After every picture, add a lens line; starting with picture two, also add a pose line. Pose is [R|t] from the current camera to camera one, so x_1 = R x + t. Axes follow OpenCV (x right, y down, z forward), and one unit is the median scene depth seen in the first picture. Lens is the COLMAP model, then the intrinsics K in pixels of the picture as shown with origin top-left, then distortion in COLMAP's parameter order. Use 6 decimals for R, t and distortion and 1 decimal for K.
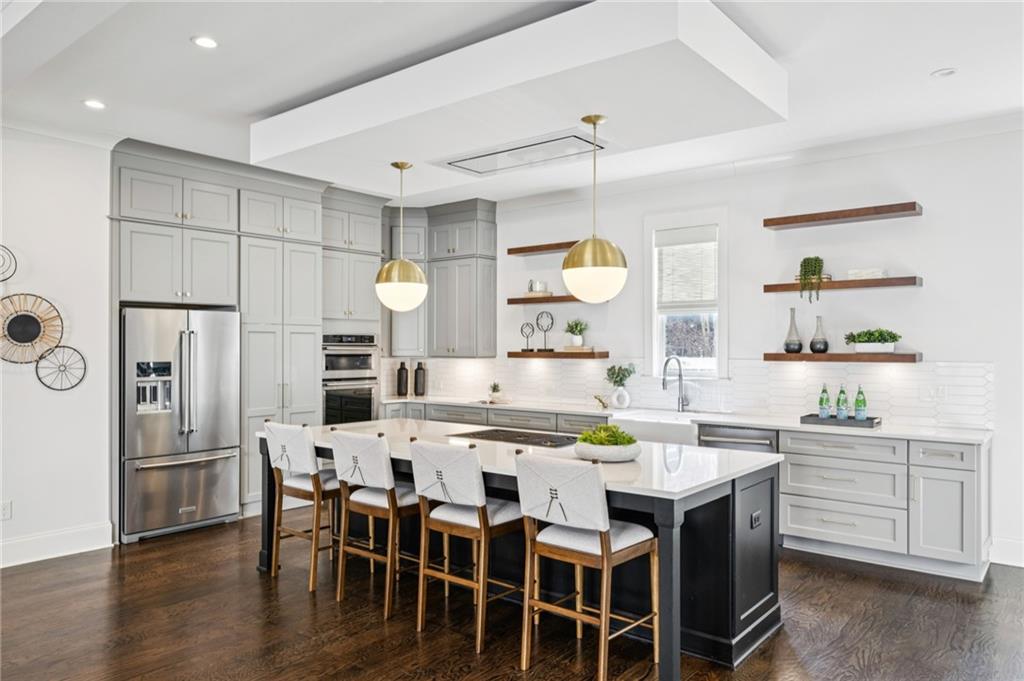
lens RADIAL K [[710.1, 0, 512.0], [0, 710.1, 340.5], [0, 0, 1]] dist [-0.002250, -0.000179]
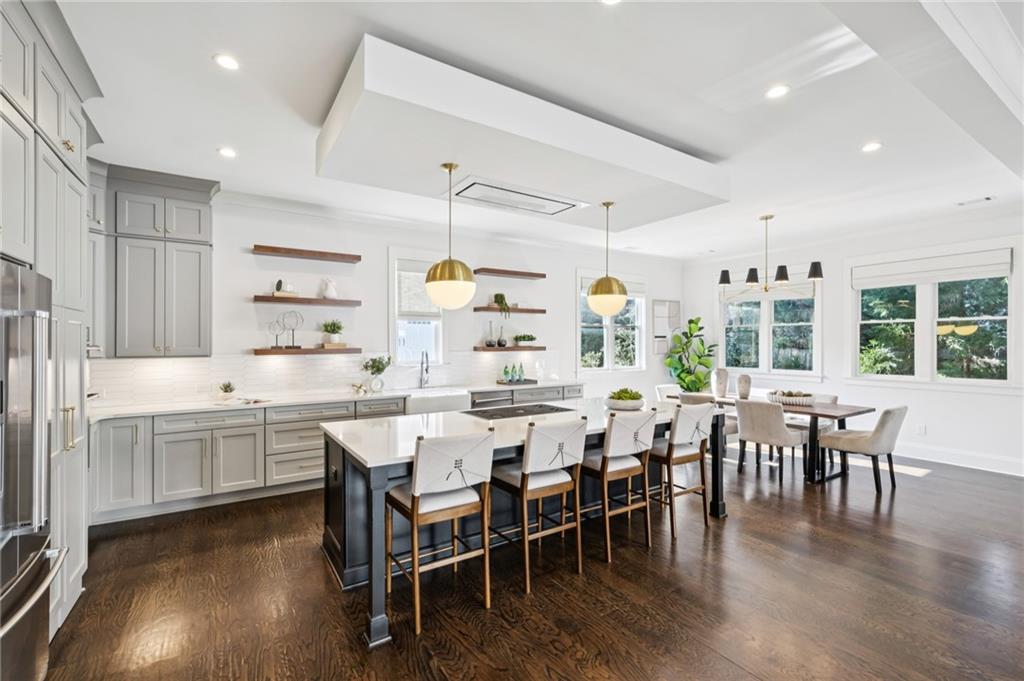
lens RADIAL K [[438.1, 0, 512.0], [0, 438.1, 340.5], [0, 0, 1]] dist [0.000149, 0.000055]
pose [[0.304510, 0.004386, 0.952499, -0.545980], [-0.005739, 0.999980, -0.002770, 0.004087], [-0.952492, -0.004622, 0.304529, 0.544621]]
